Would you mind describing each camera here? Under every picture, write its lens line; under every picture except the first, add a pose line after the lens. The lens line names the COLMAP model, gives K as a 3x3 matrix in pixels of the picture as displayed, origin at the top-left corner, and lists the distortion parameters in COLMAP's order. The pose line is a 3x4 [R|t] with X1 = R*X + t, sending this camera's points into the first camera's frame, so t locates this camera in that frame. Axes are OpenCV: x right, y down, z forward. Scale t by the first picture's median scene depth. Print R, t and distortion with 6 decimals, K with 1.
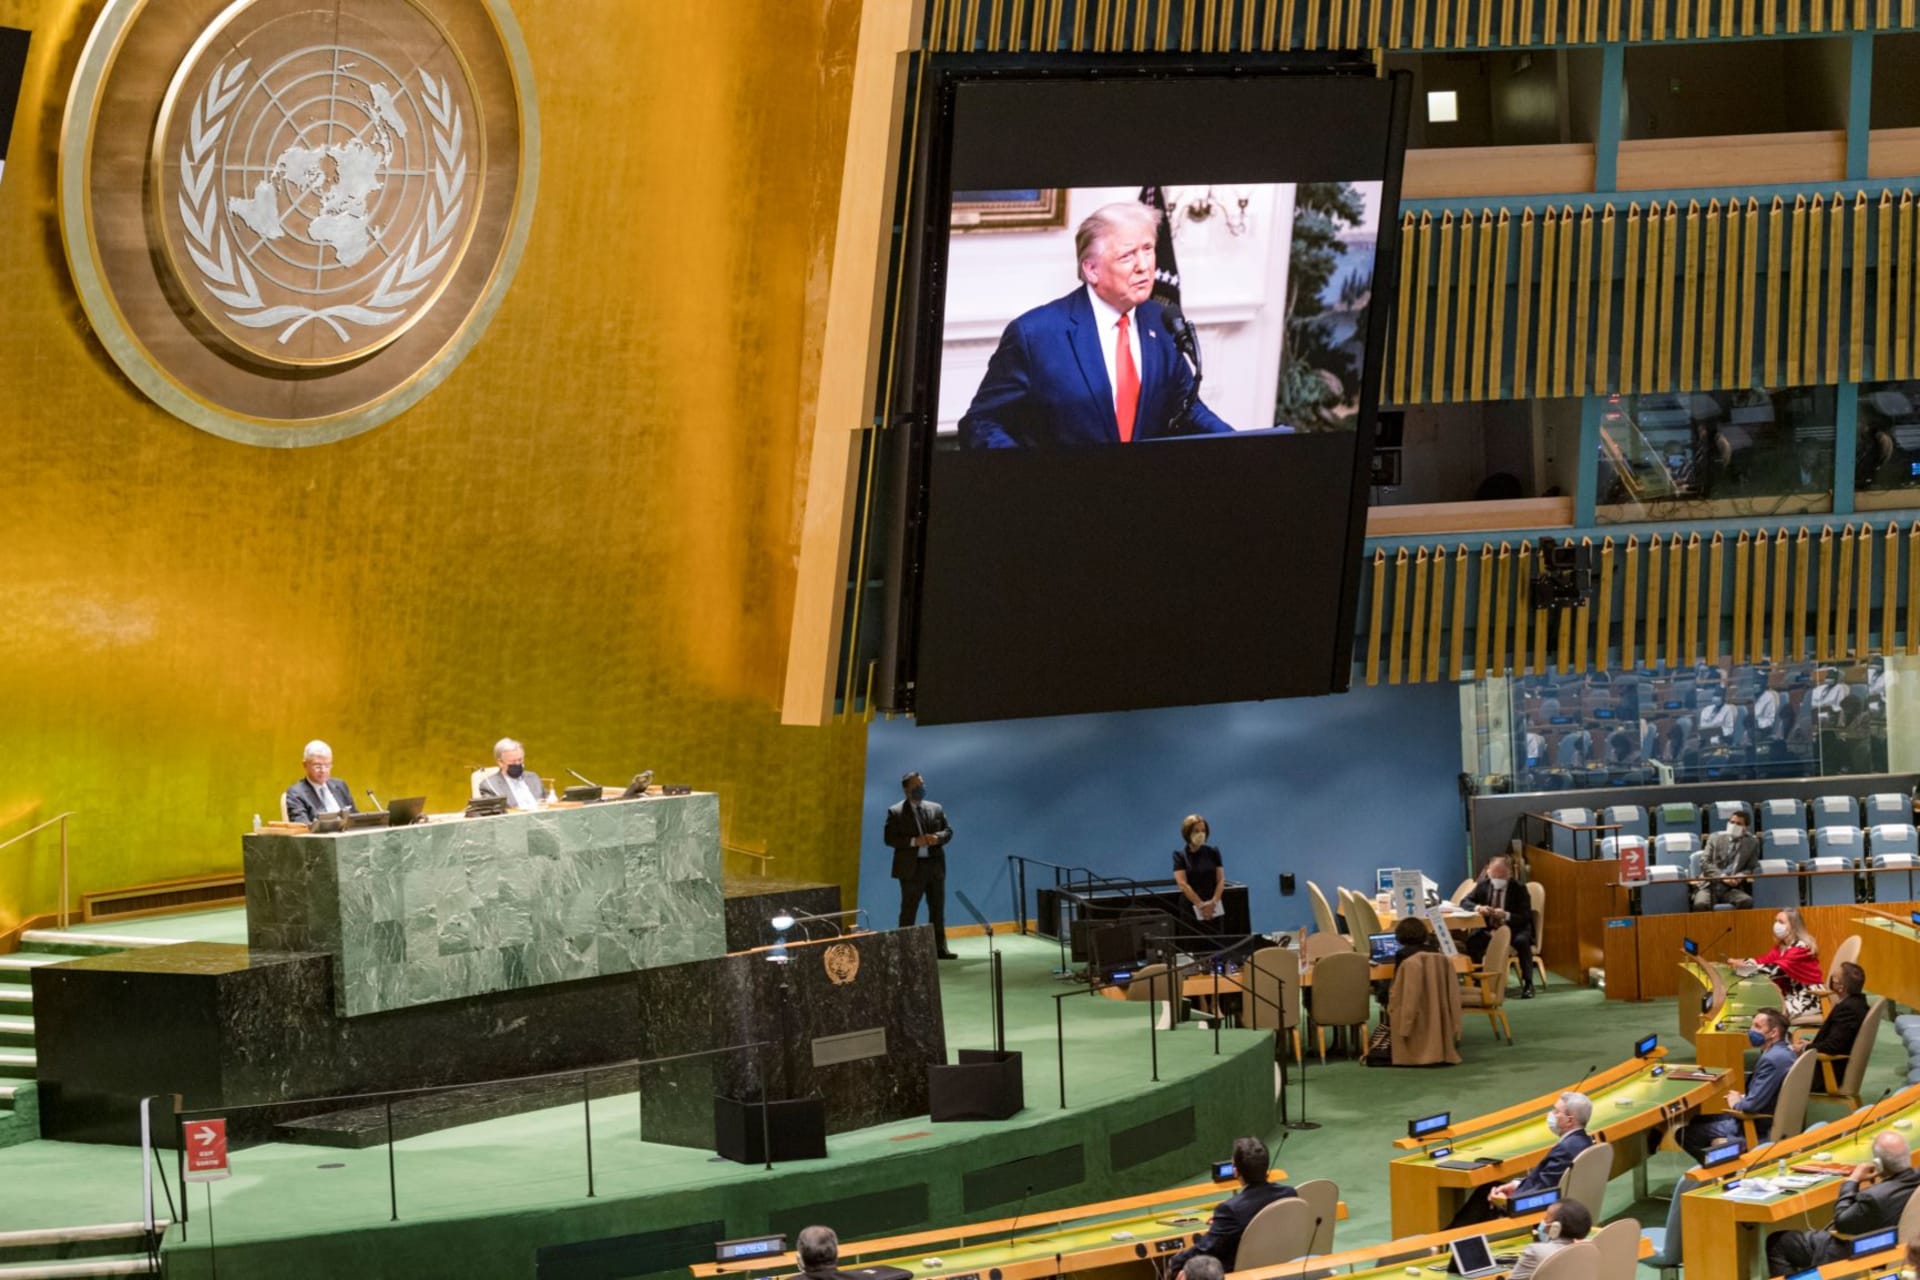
lens RADIAL K [[3537.8, 0, 960.0], [0, 3537.8, 640.0], [0, 0, 1]] dist [-0.142036, 0.091409]
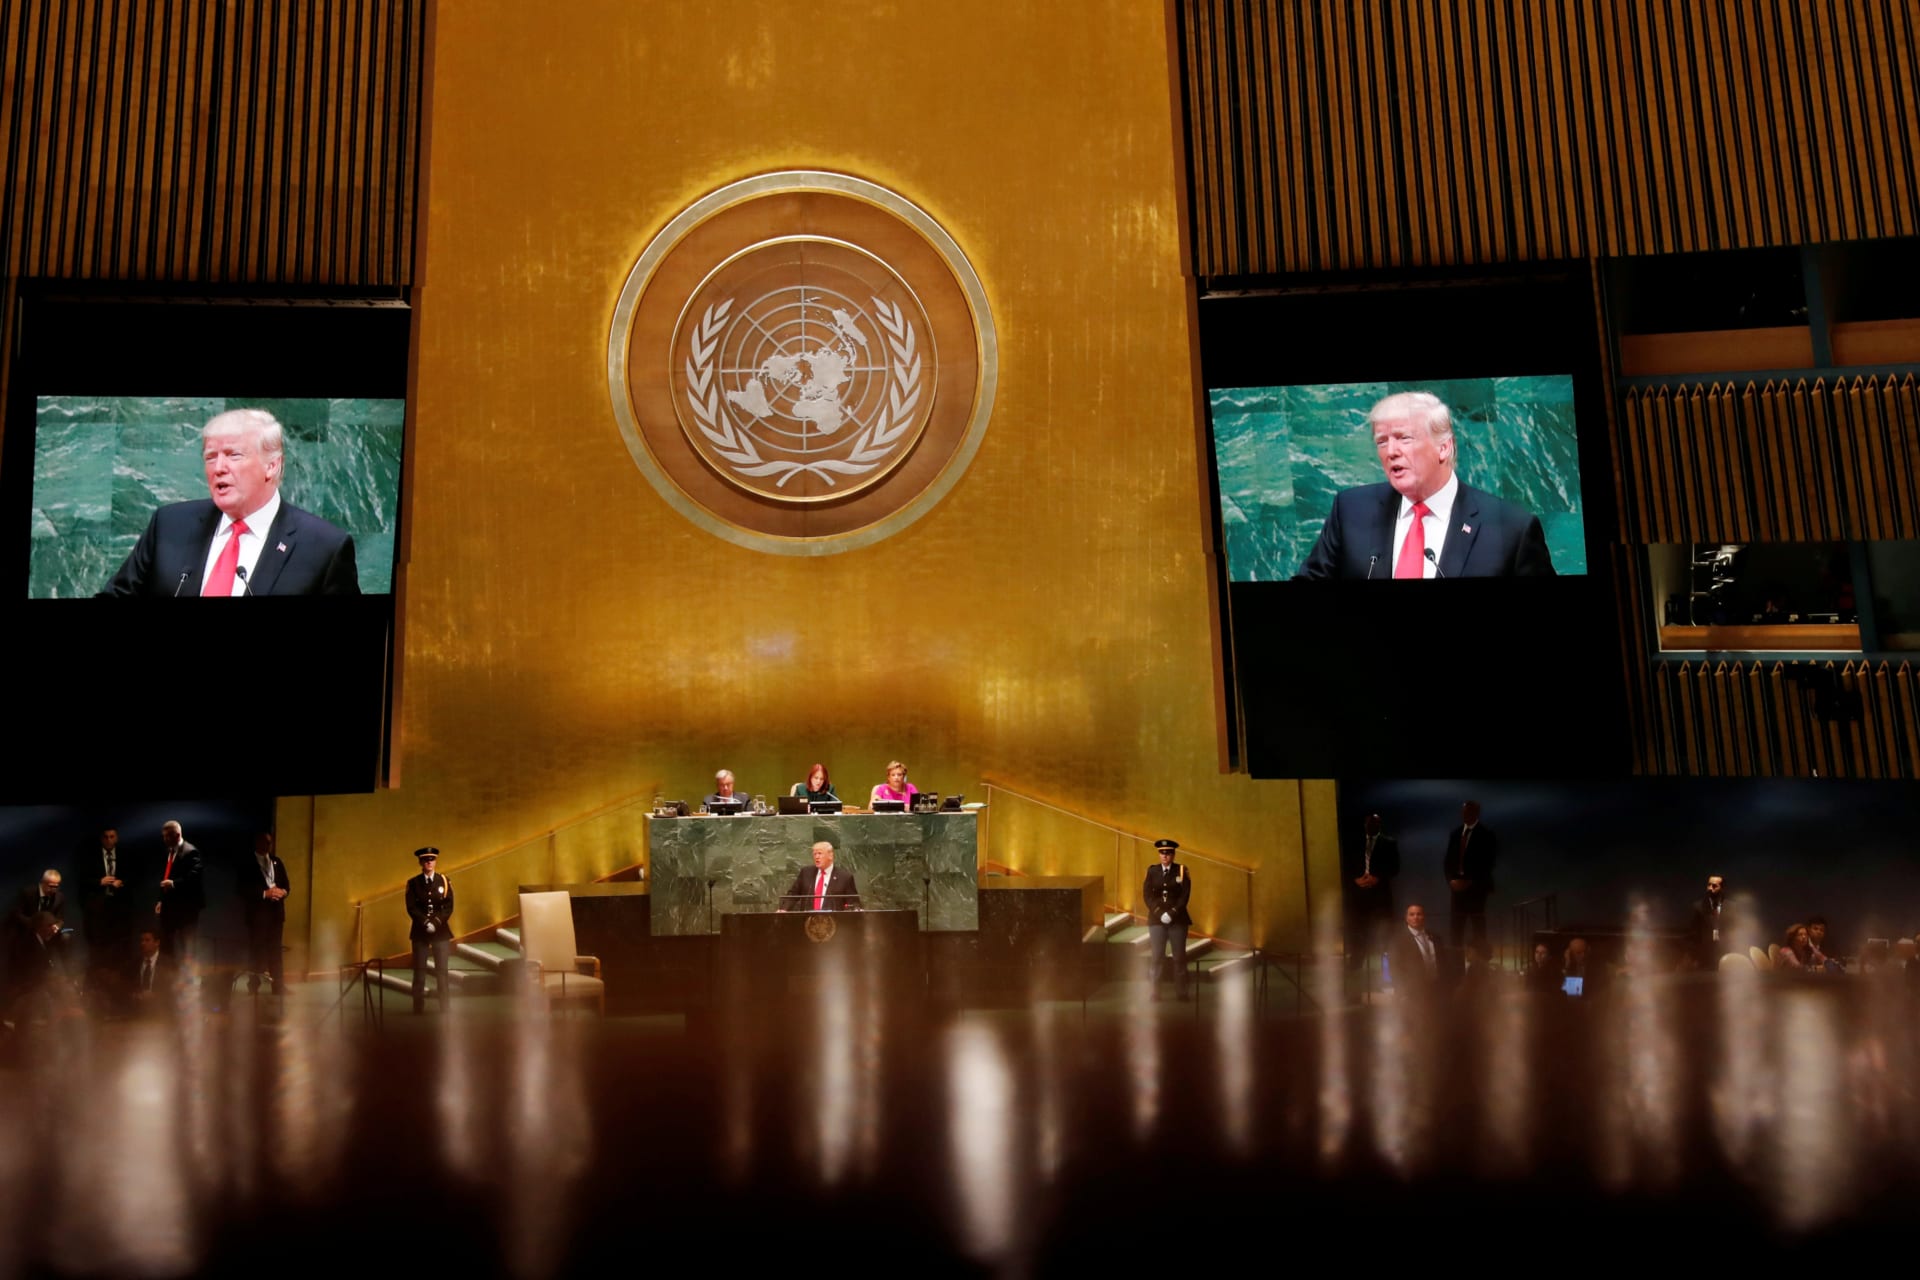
lens RADIAL K [[3537.8, 0, 960.0], [0, 3537.8, 640.0], [0, 0, 1]] dist [-0.142036, 0.091409]
pose [[0.756362, 0.048454, -0.652357, 0.844705], [-0.046486, 0.998713, 0.020283, -0.054284], [0.652500, 0.014984, 0.757641, -0.076490]]
